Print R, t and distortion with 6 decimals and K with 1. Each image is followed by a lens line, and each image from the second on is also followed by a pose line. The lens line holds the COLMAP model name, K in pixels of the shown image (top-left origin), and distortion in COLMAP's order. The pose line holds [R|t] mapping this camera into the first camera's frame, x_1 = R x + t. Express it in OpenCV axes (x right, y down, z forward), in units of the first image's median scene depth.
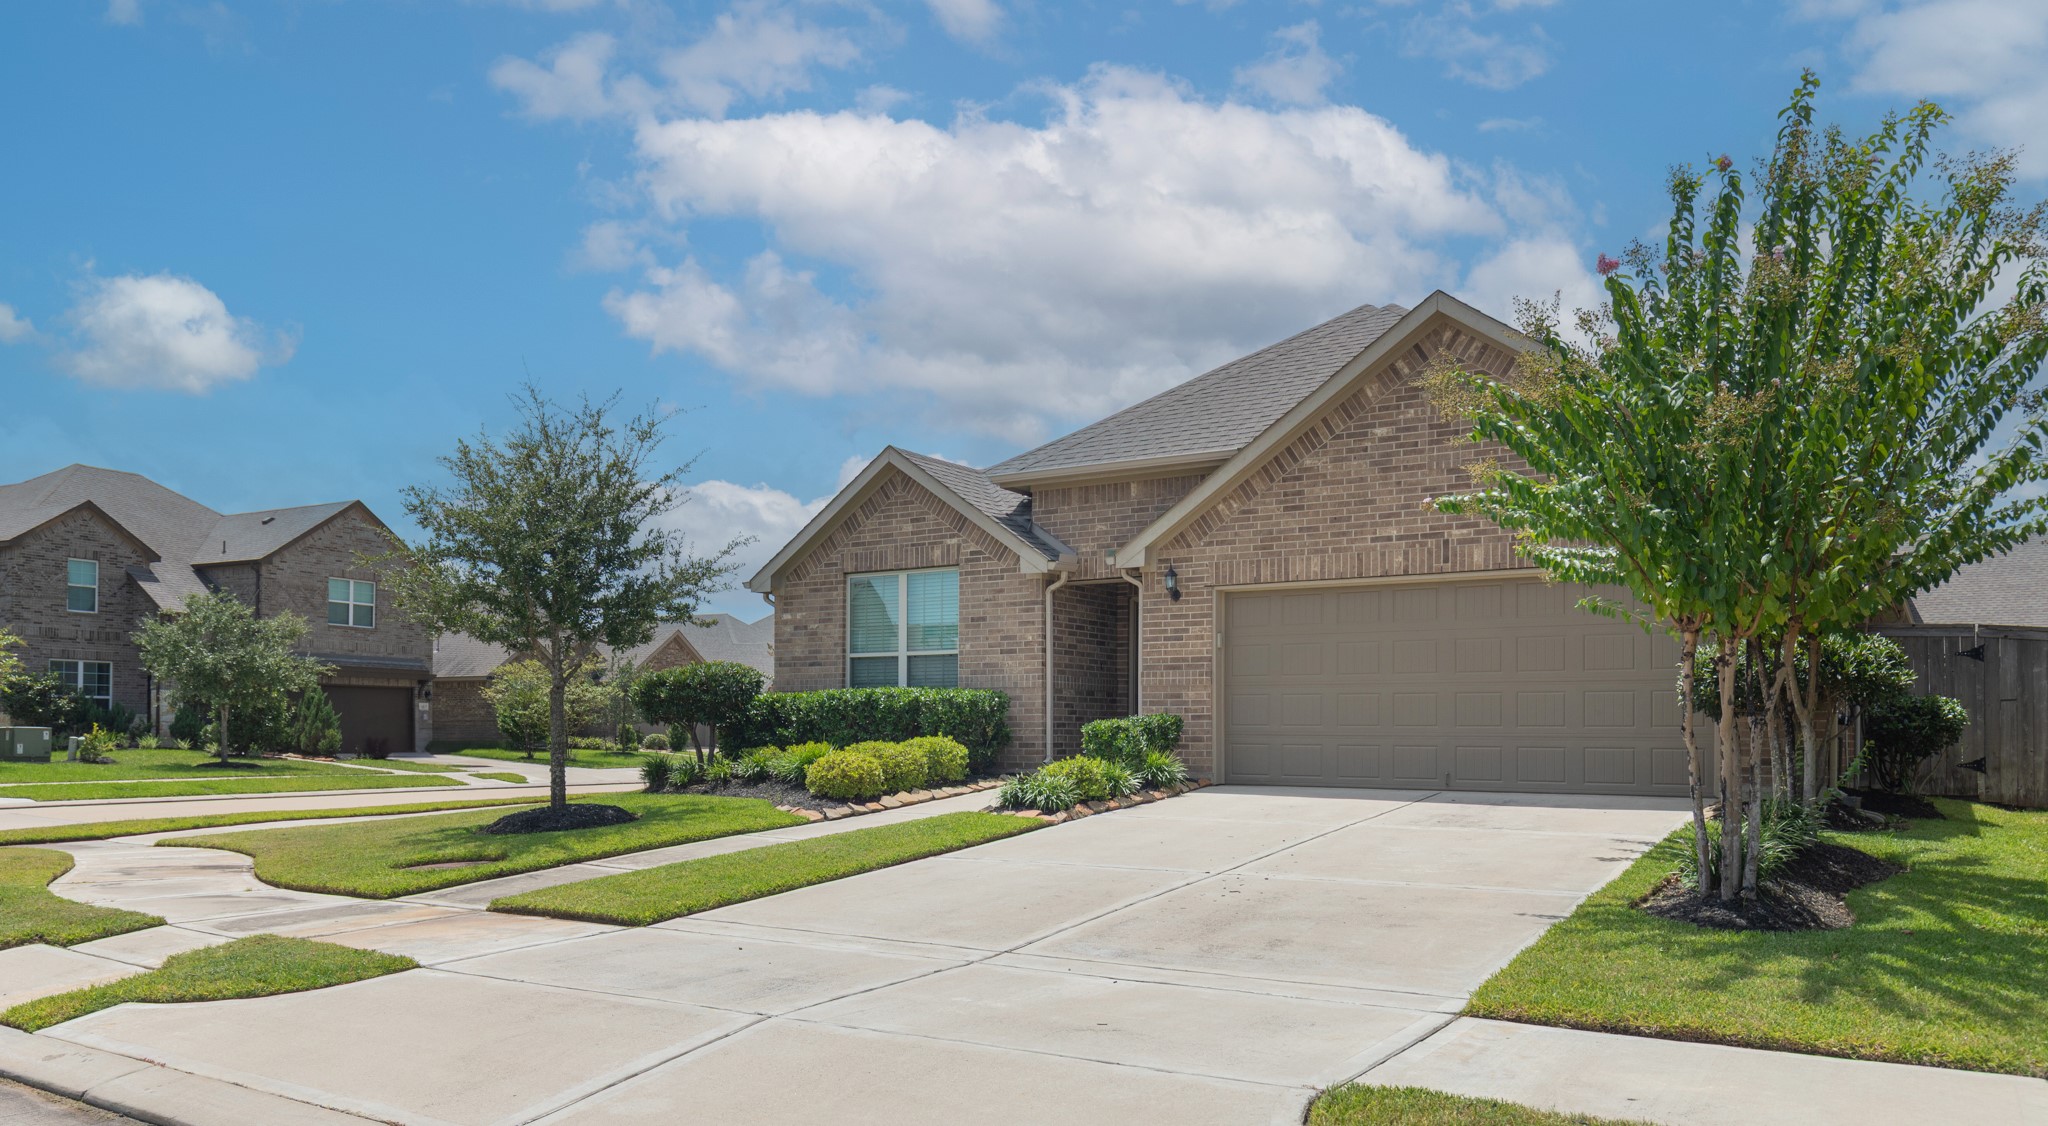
lens RADIAL K [[1498.2, 0, 1024.4], [0, 1498.2, 565.6], [0, 0, 1]] dist [-0.008248, -0.000448]
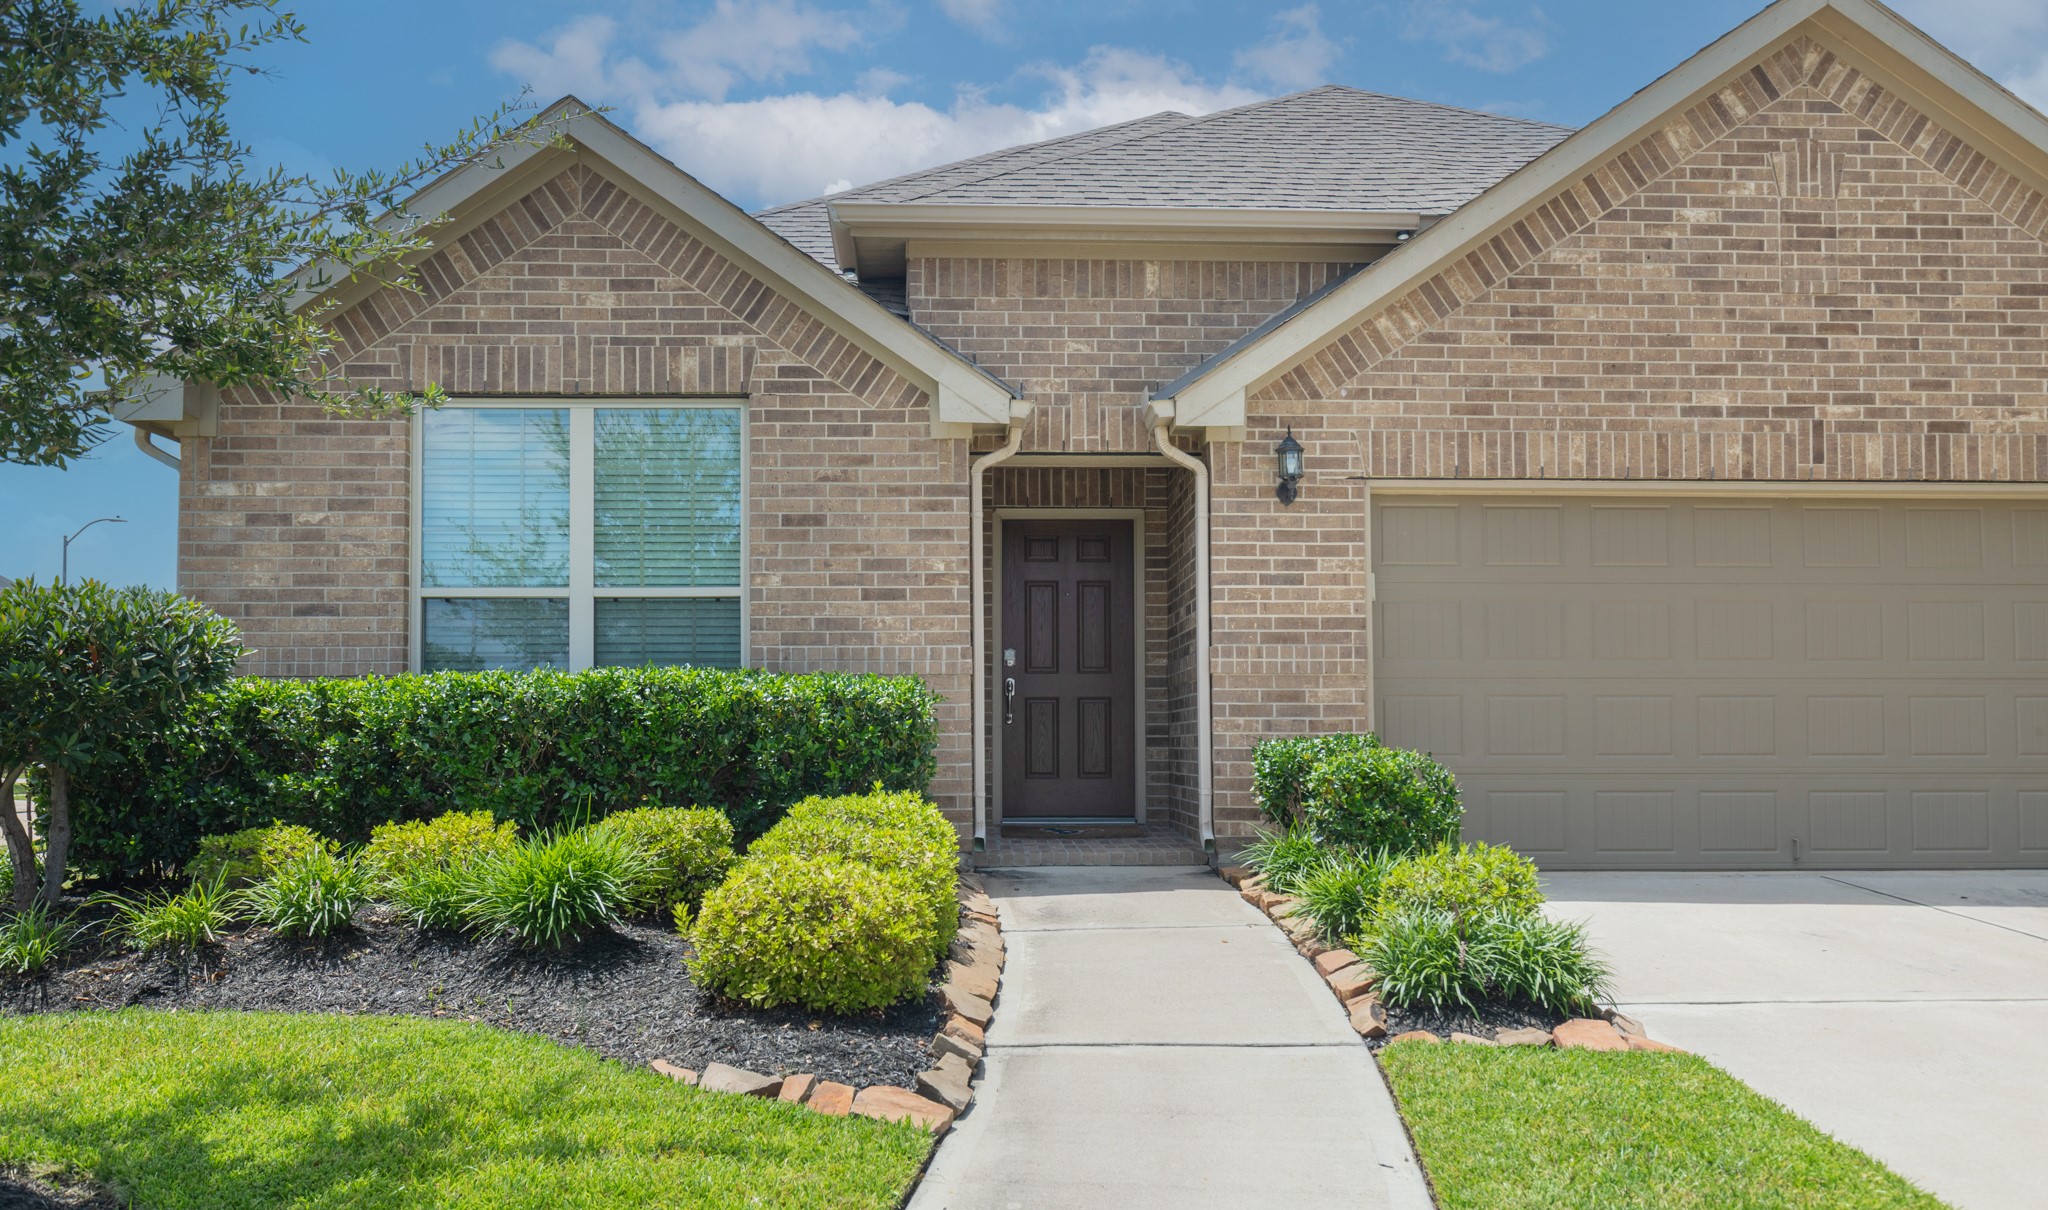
lens RADIAL K [[1409.9, 0, 999.7], [0, 1409.9, 642.6], [0, 0, 1]] dist [-0.006052, 0.000984]
pose [[0.817207, 0.031000, 0.575510, -0.249136], [-0.058247, 0.997882, 0.028958, 0.063202], [-0.573394, -0.057186, 0.817282, 0.695601]]
